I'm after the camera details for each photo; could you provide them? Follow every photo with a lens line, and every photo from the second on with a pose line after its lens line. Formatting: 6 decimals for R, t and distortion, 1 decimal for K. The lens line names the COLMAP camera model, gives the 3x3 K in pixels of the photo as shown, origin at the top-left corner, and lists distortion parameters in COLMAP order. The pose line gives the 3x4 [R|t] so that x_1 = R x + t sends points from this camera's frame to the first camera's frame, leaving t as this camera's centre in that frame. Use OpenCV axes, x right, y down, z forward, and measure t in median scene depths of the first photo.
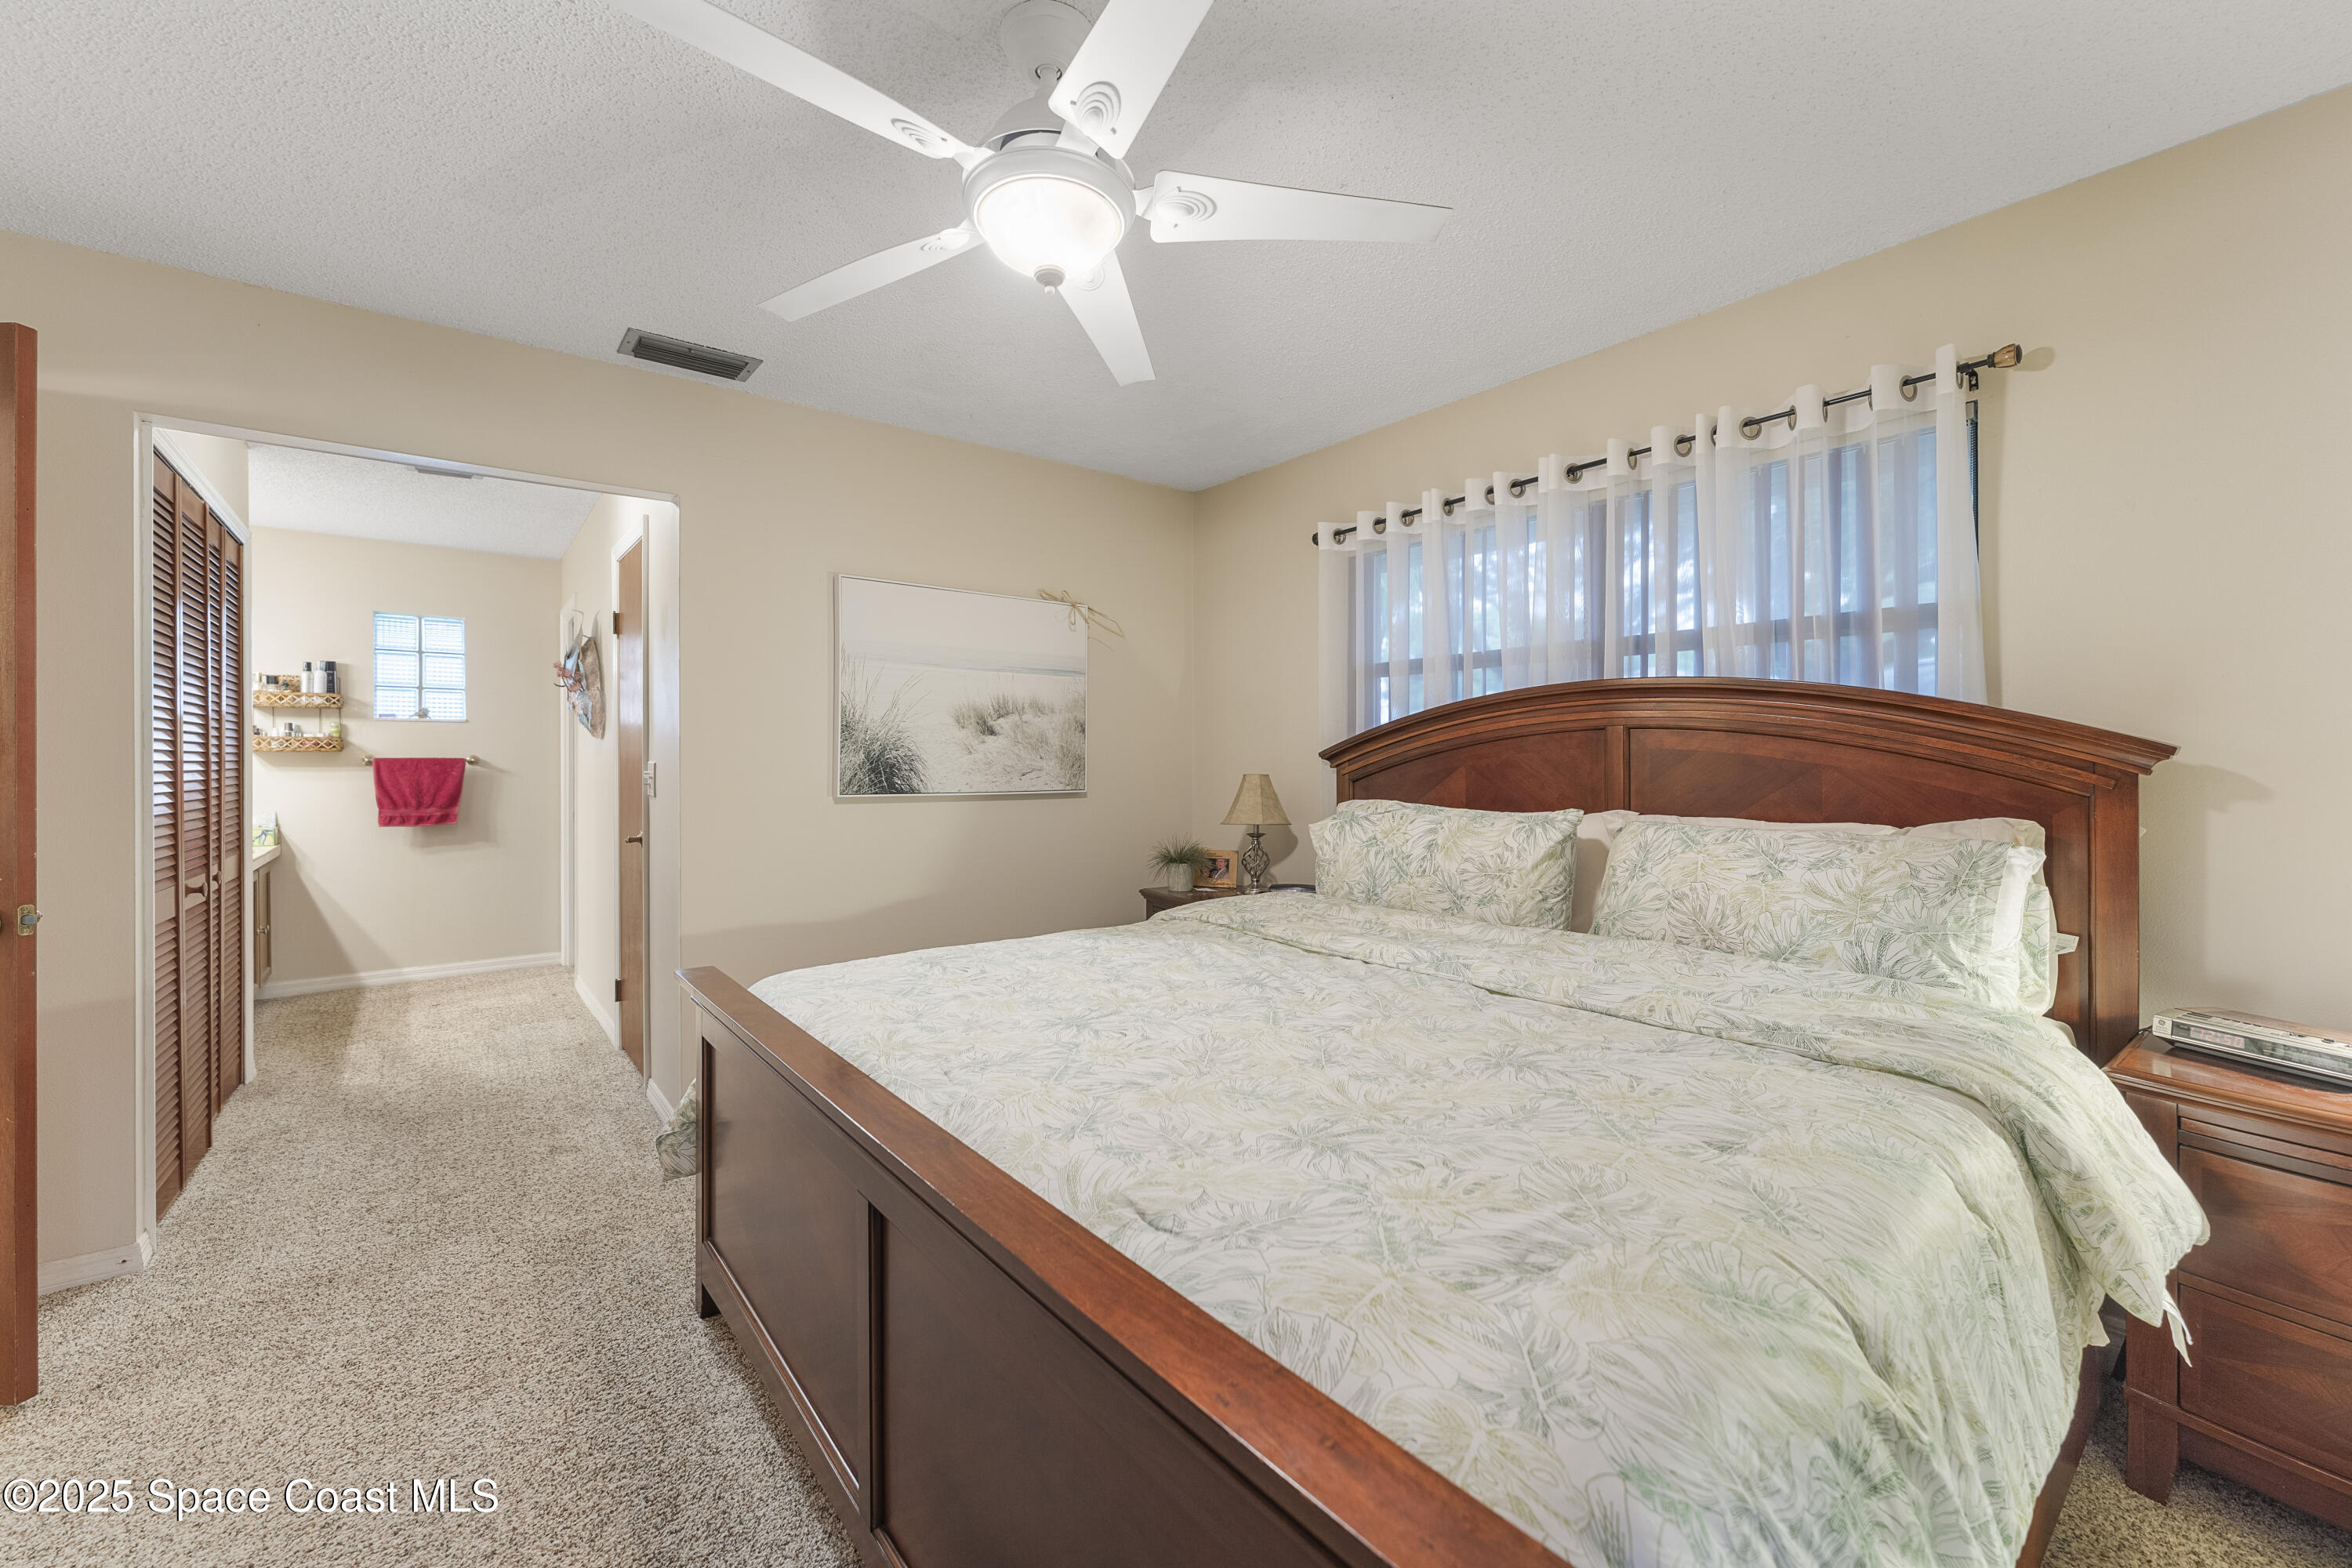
lens RADIAL K [[944.5, 0, 1178.7], [0, 944.5, 751.9], [0, 0, 1]] dist [0.001196, -0.001521]
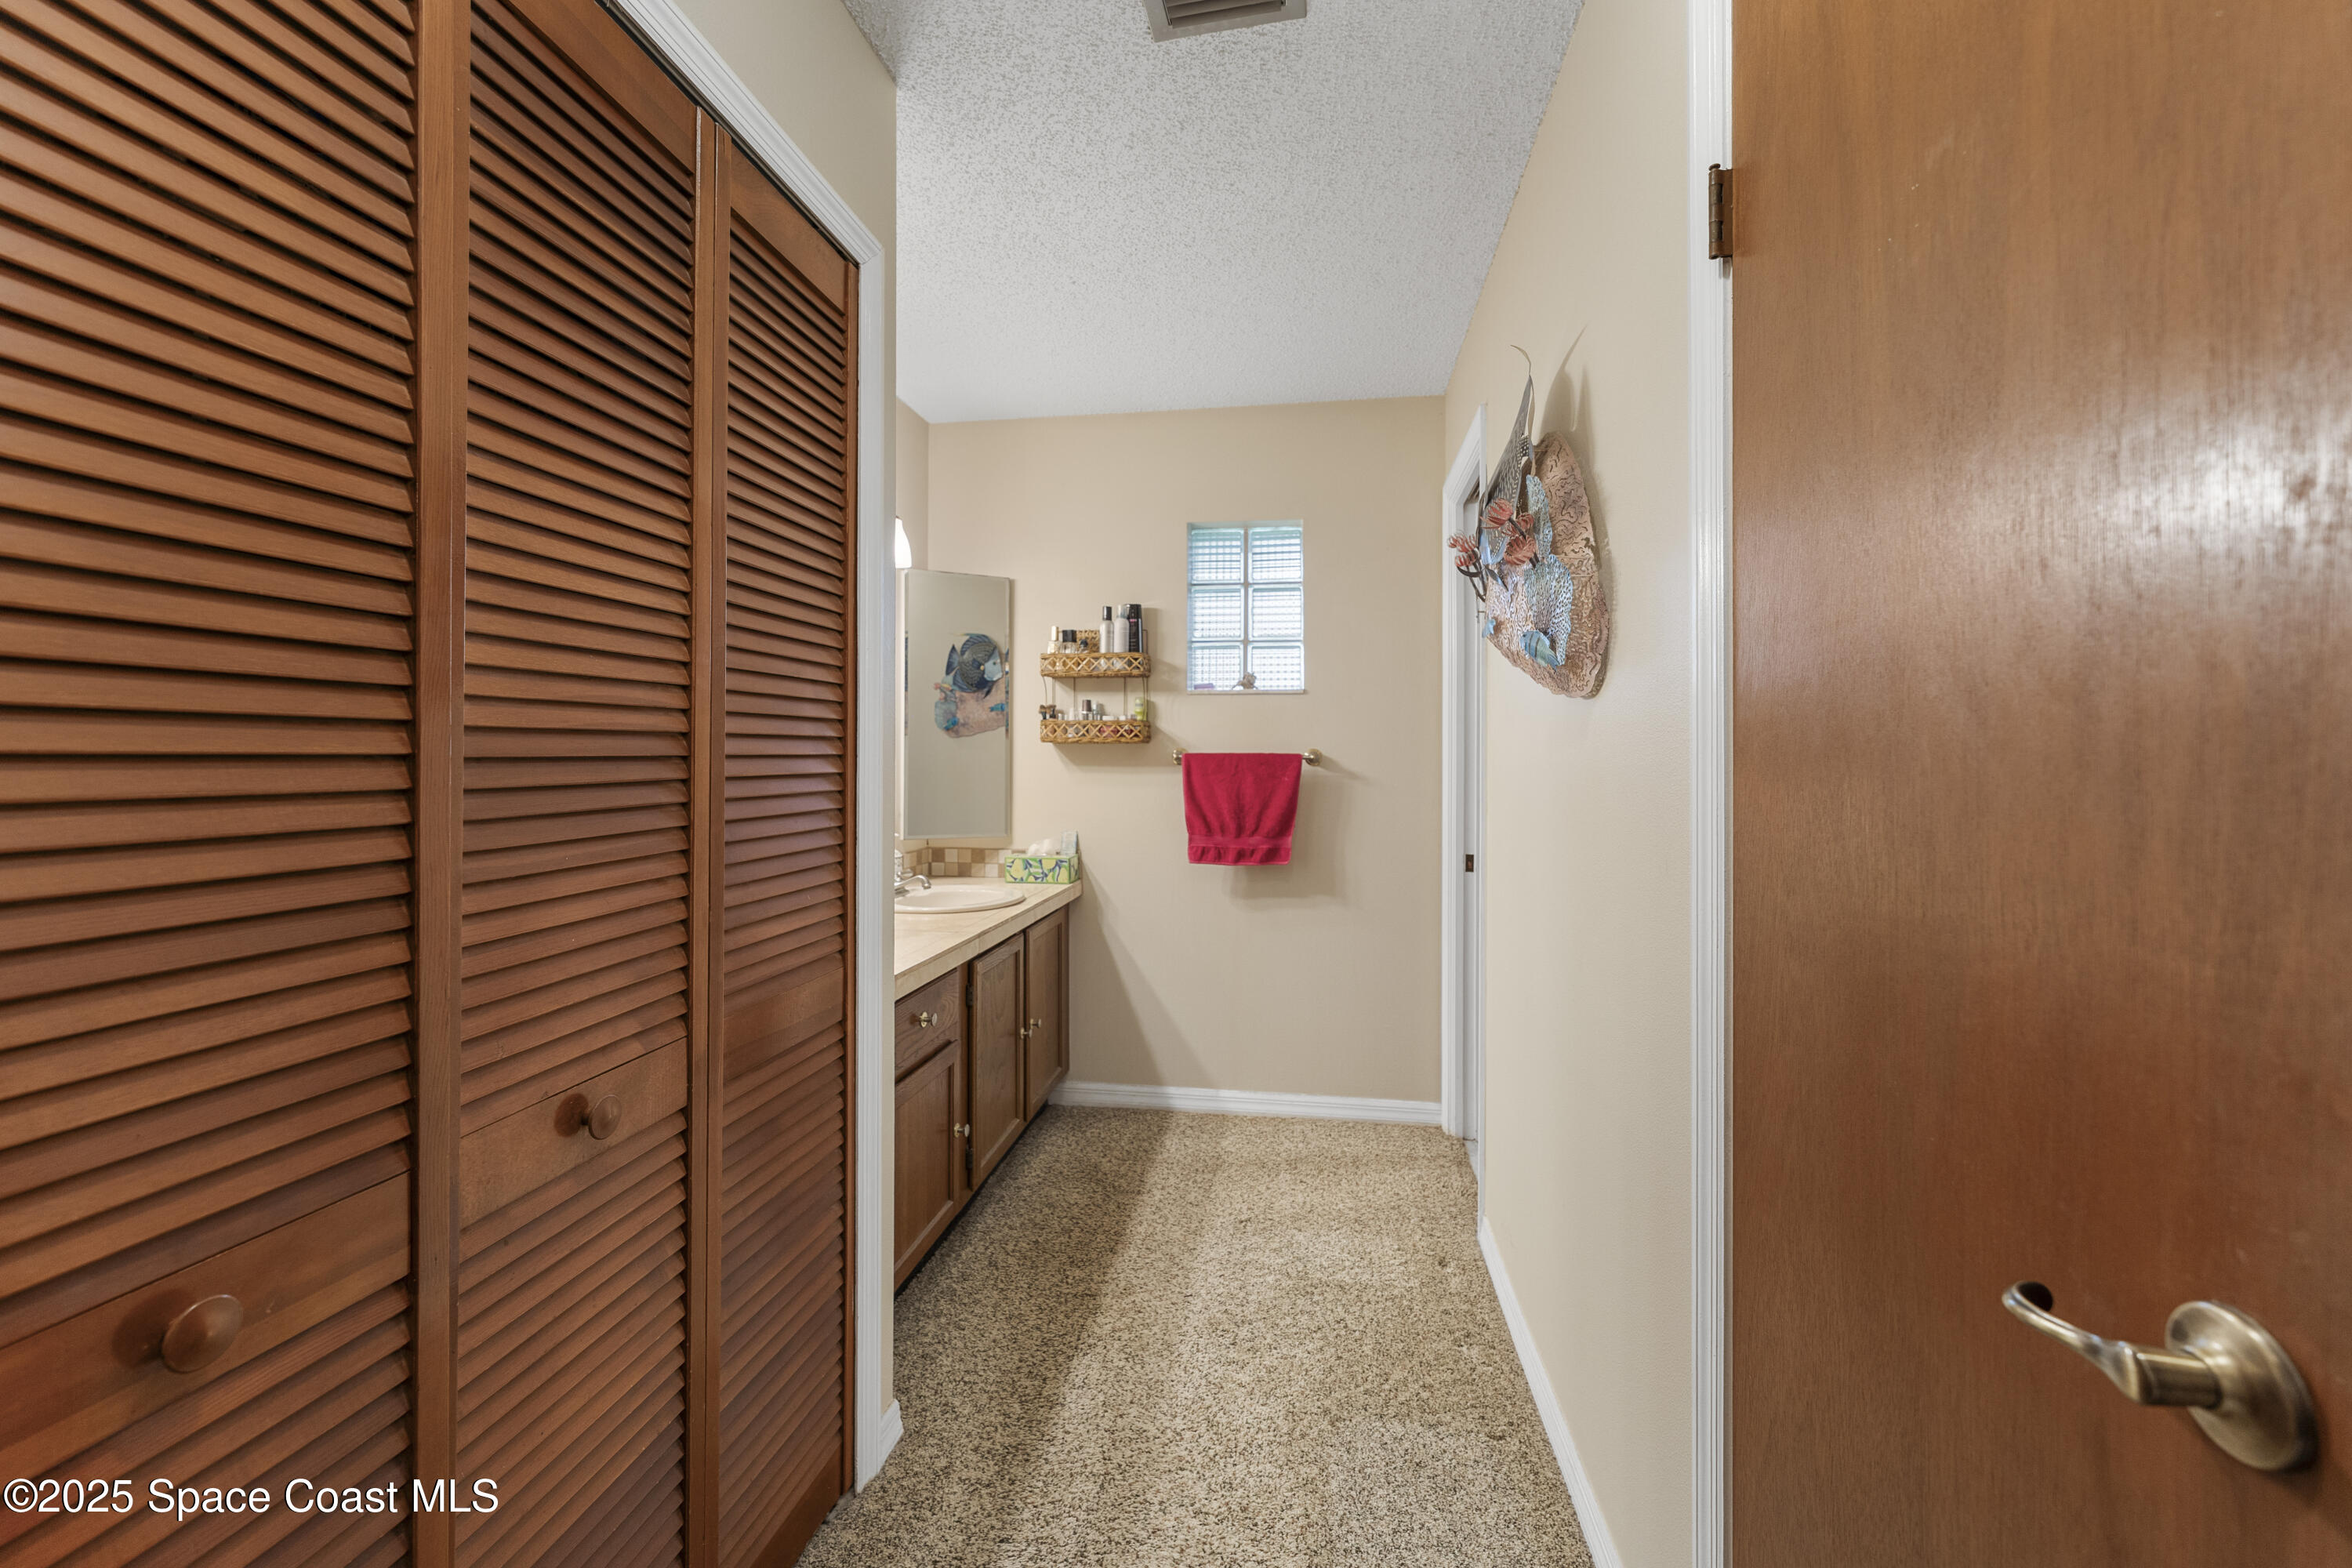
lens RADIAL K [[944.5, 0, 1177.2], [0, 944.5, 761.7], [0, 0, 1]] dist [0.001196, -0.001521]
pose [[0.689521, 0.008028, -0.724221, -0.400104], [0.003986, 0.999881, 0.014879, 0.002863], [0.724255, -0.013146, 0.689407, 0.563440]]
